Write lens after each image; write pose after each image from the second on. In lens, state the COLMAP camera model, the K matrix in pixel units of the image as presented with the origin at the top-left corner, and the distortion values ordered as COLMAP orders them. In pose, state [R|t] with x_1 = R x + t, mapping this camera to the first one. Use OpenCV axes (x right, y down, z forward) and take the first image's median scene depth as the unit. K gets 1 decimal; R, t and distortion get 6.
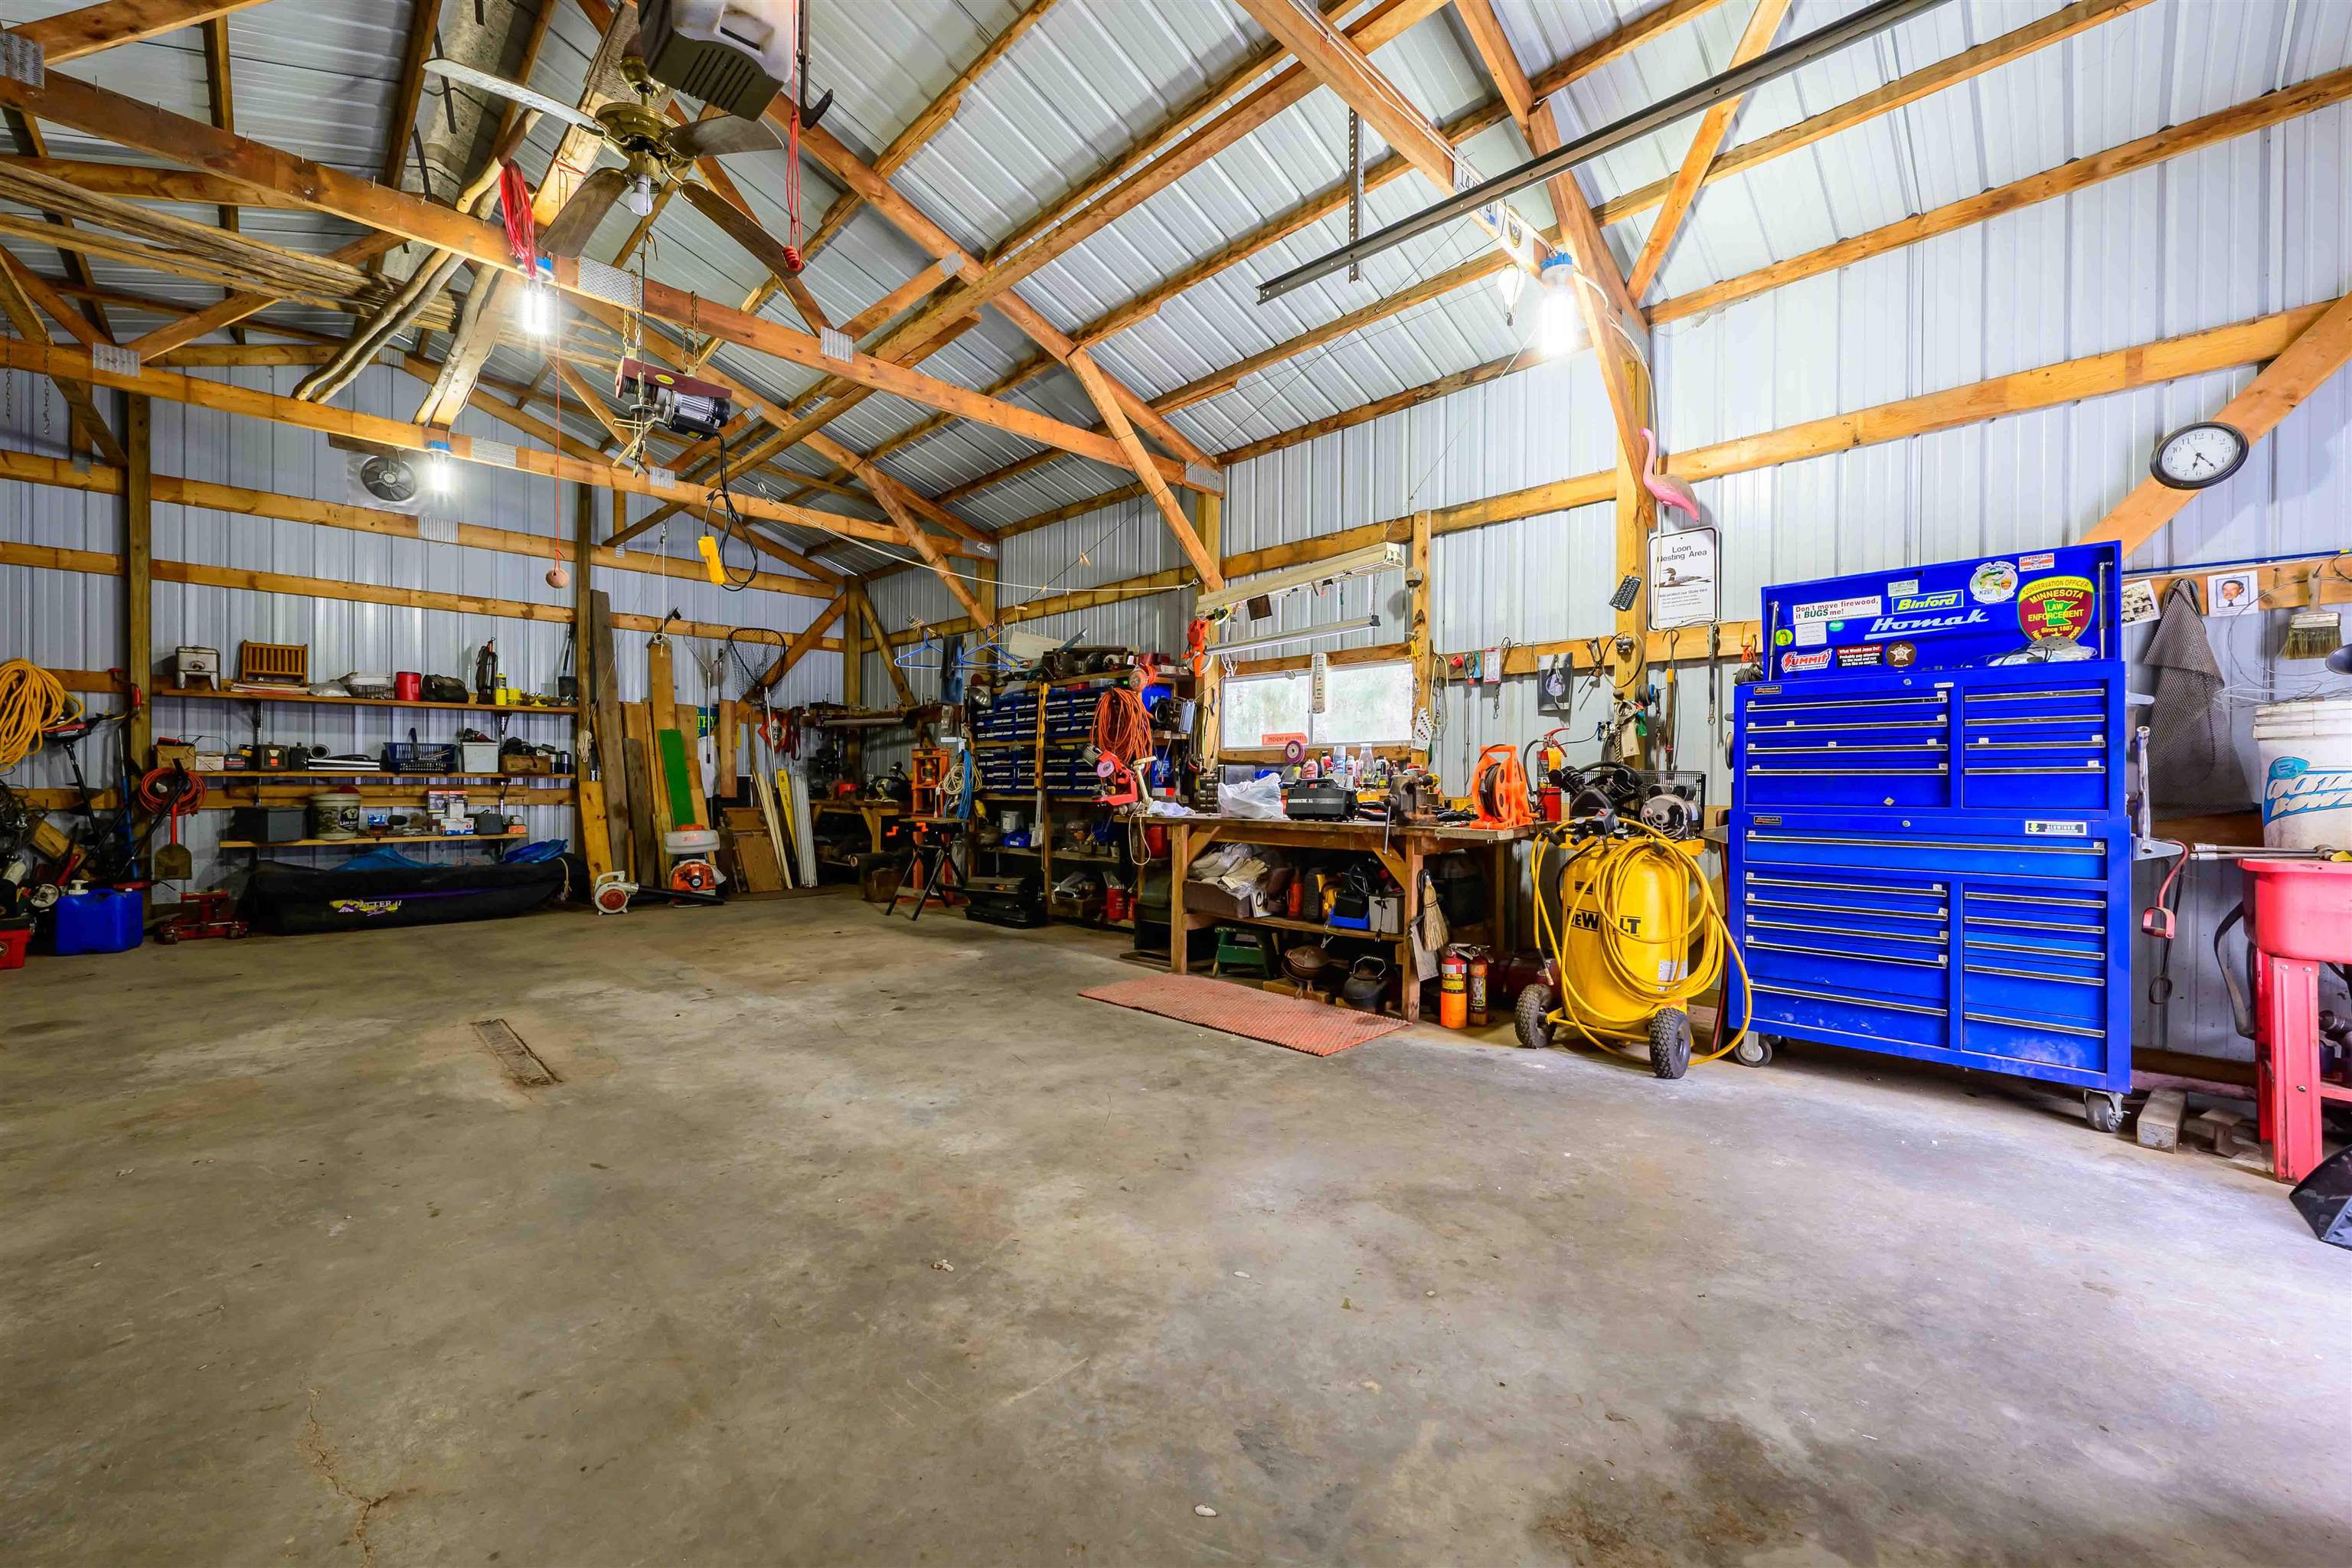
lens RADIAL K [[914.6, 0, 1179.4], [0, 914.6, 785.3], [0, 0, 1]] dist [-0.003431, 0.000673]
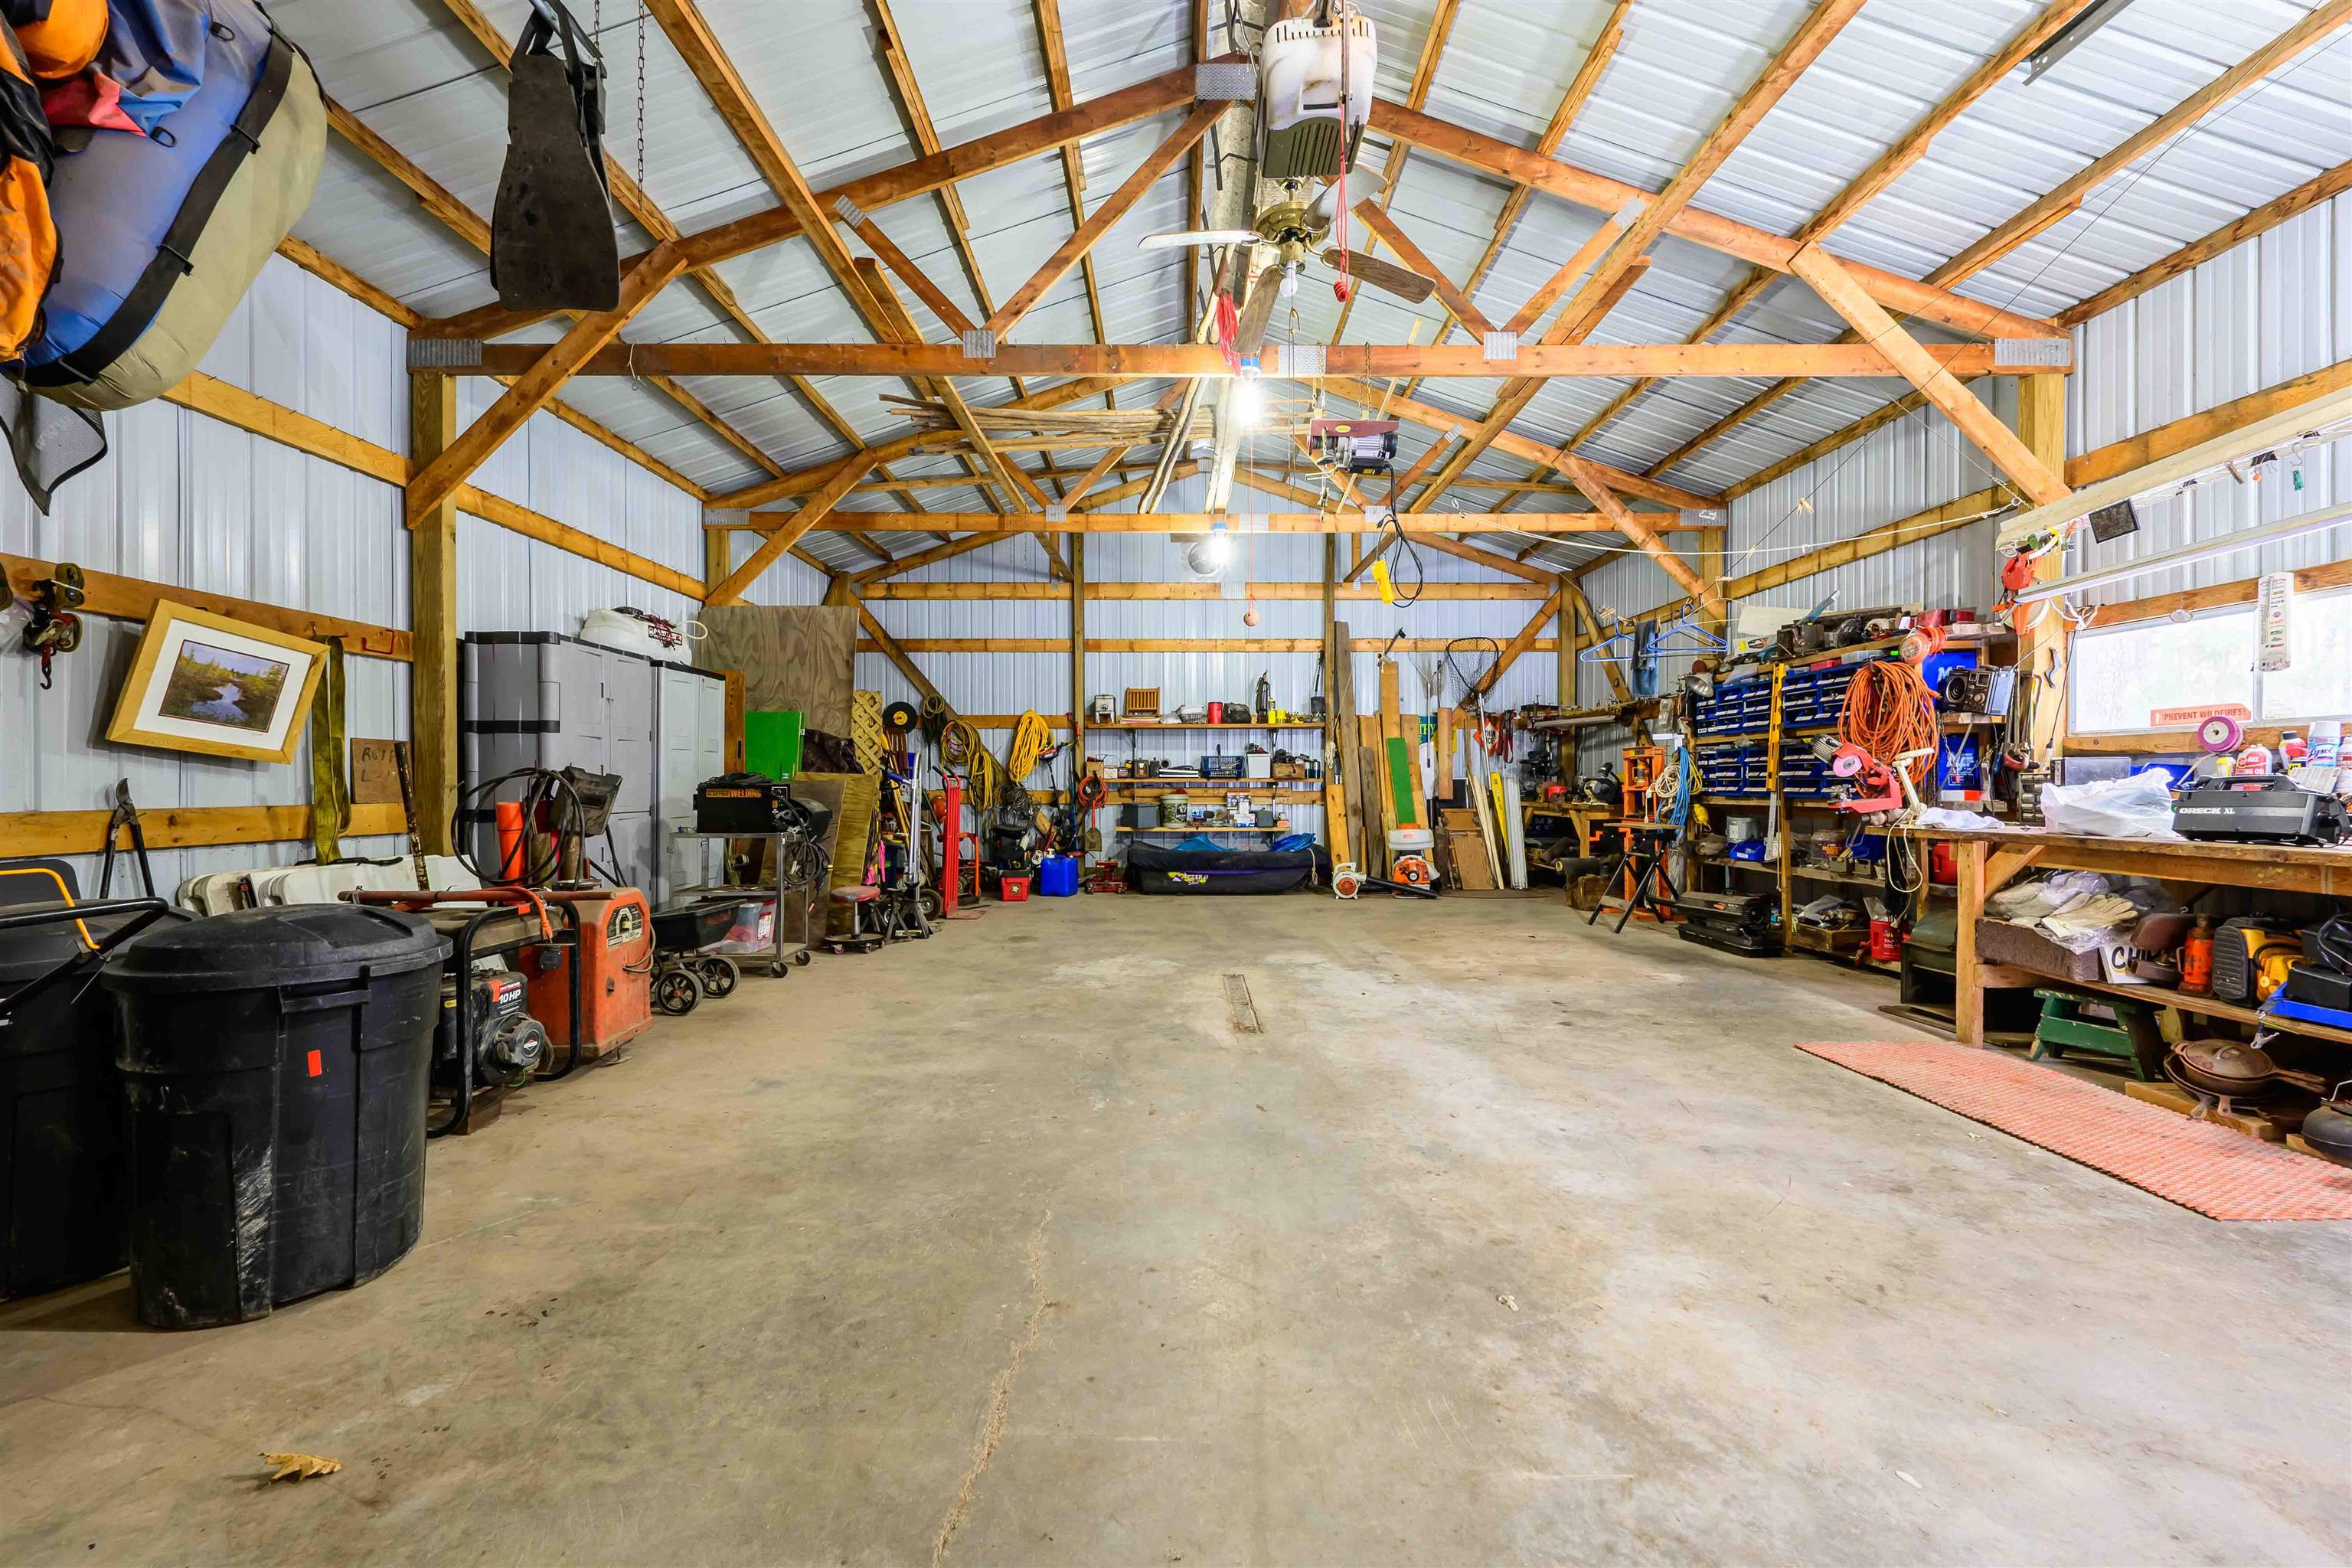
lens RADIAL K [[914.6, 0, 1179.1], [0, 914.6, 784.7], [0, 0, 1]] dist [-0.003431, 0.000673]
pose [[0.710497, -0.003668, -0.703691, 0.067417], [0.001372, 0.999992, -0.003827, 0.000179], [0.703699, 0.001753, 0.710496, 0.041248]]
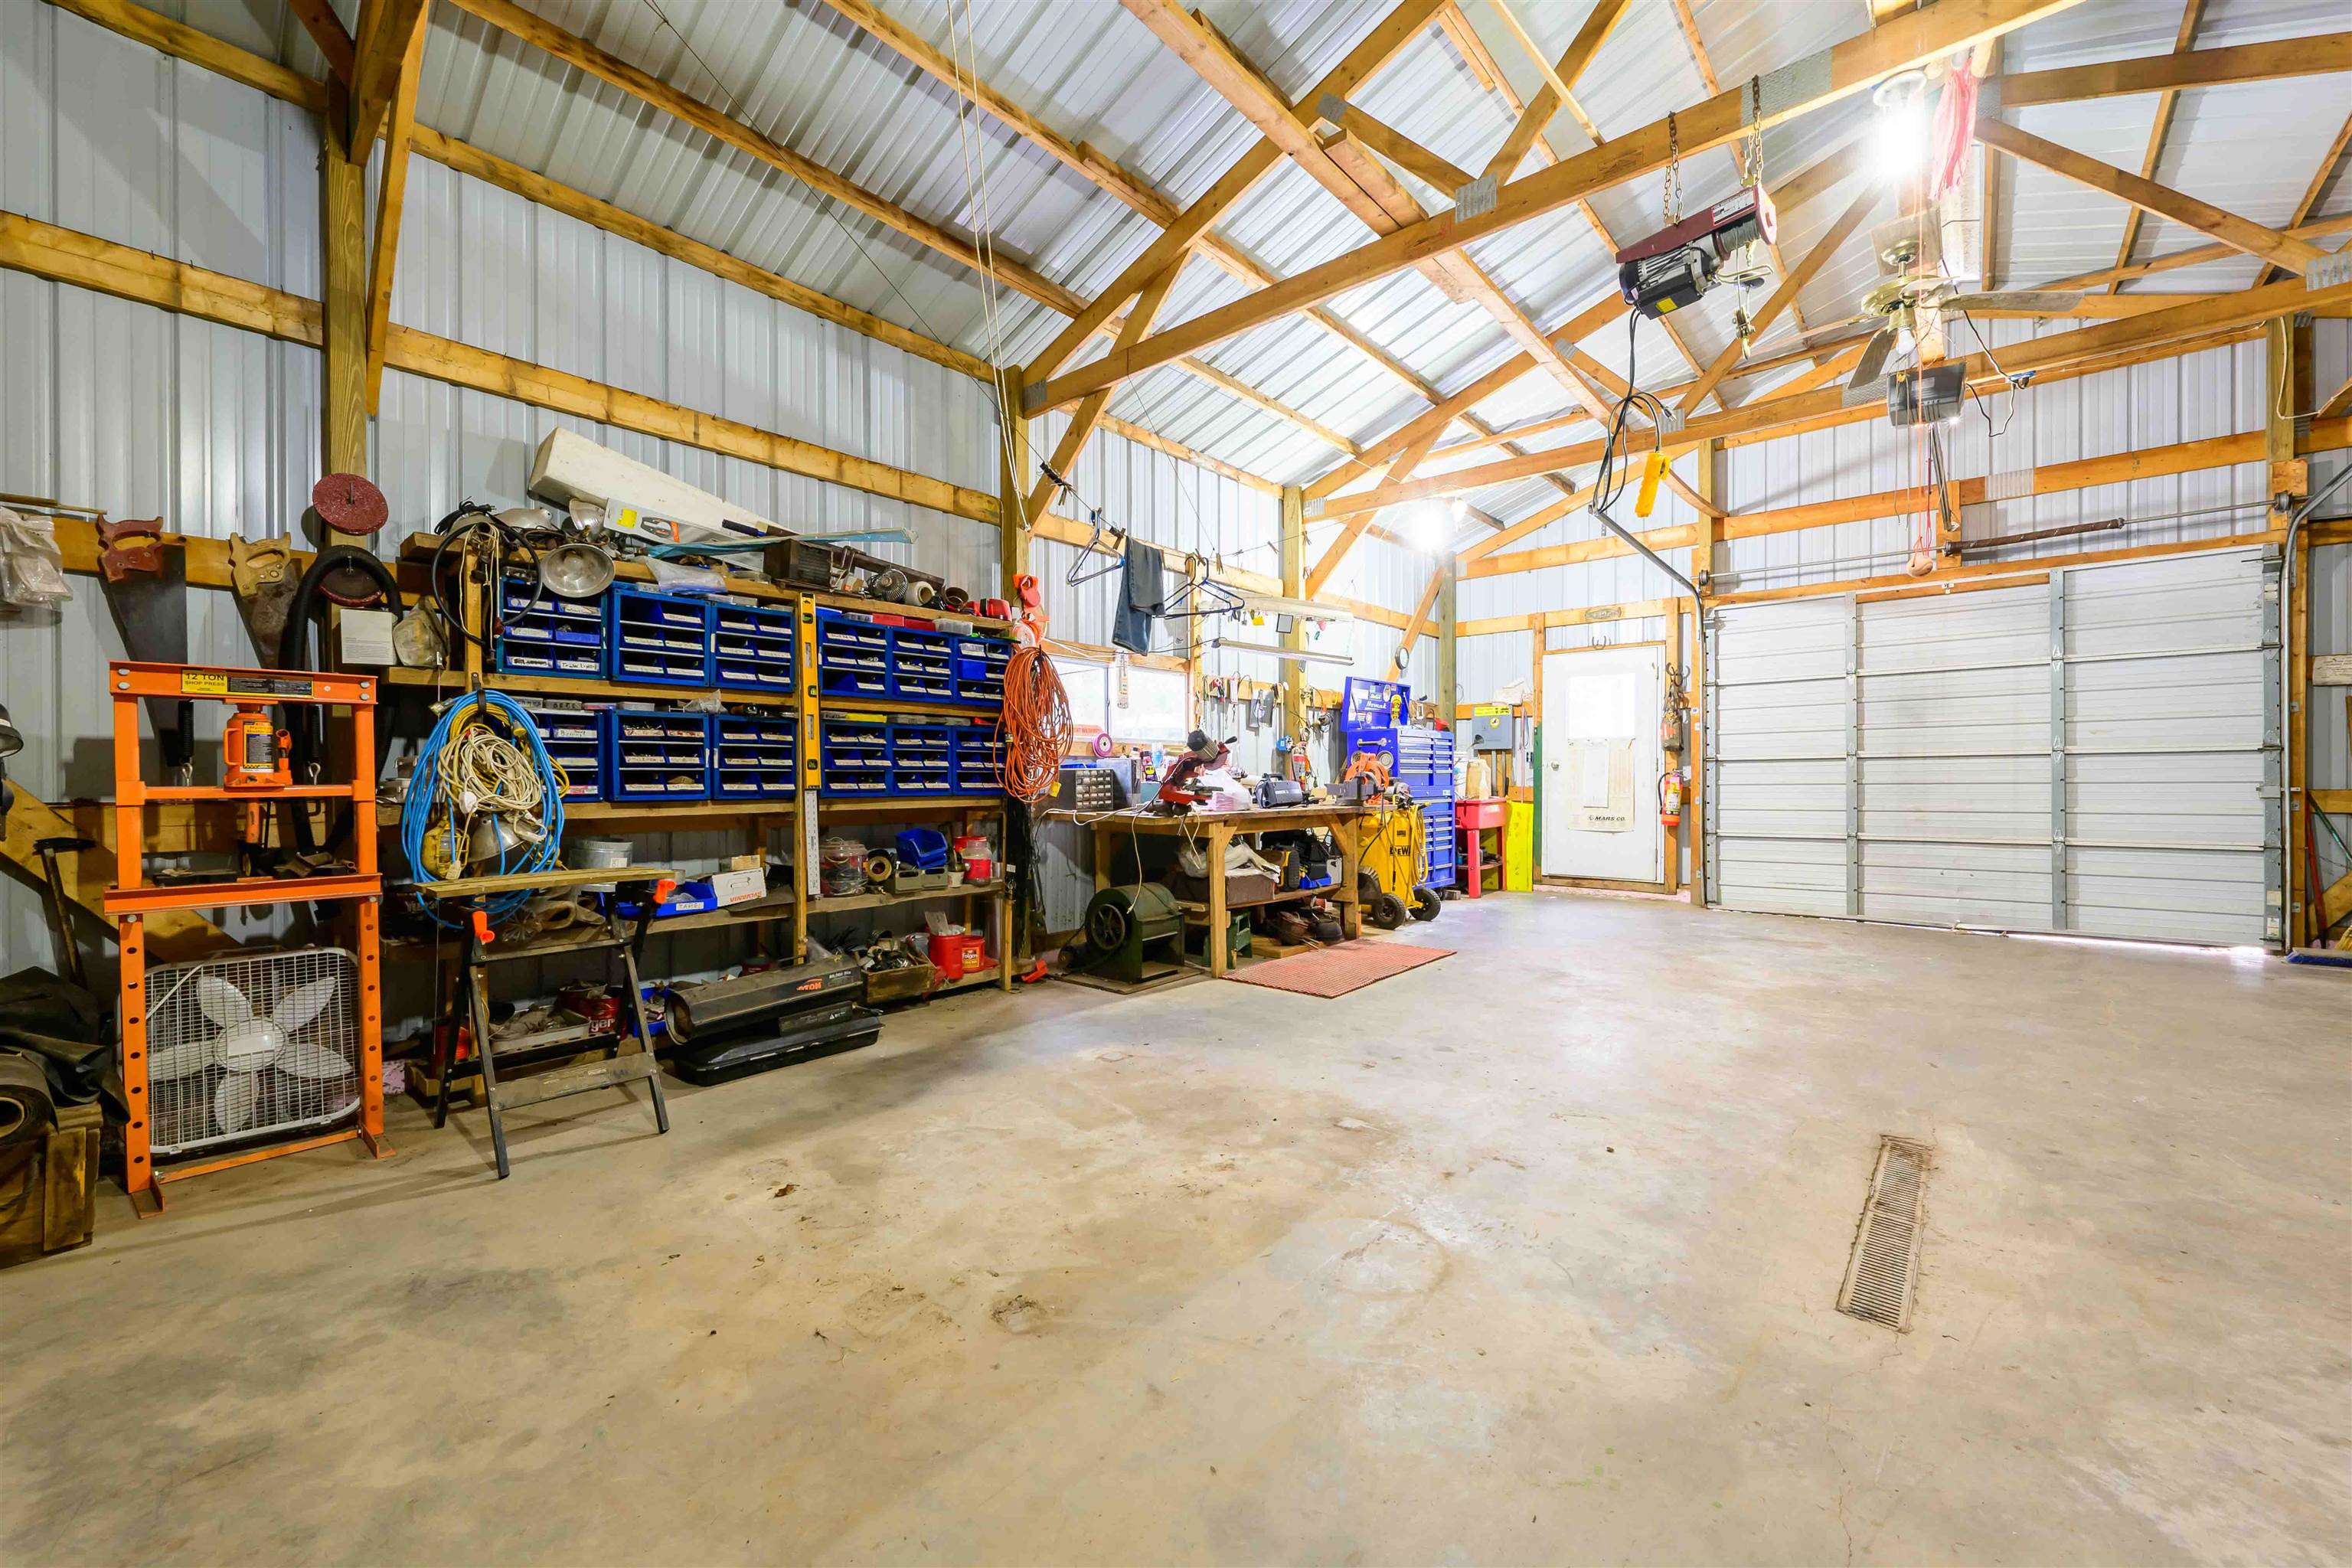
lens RADIAL K [[914.6, 0, 1175.2], [0, 914.6, 779.8], [0, 0, 1]] dist [-0.003431, 0.000673]
pose [[-0.068677, -0.005209, 0.997625, -1.000210], [0.002123, 0.999983, 0.005367, -0.005819], [-0.997637, 0.002486, -0.068664, 1.162384]]
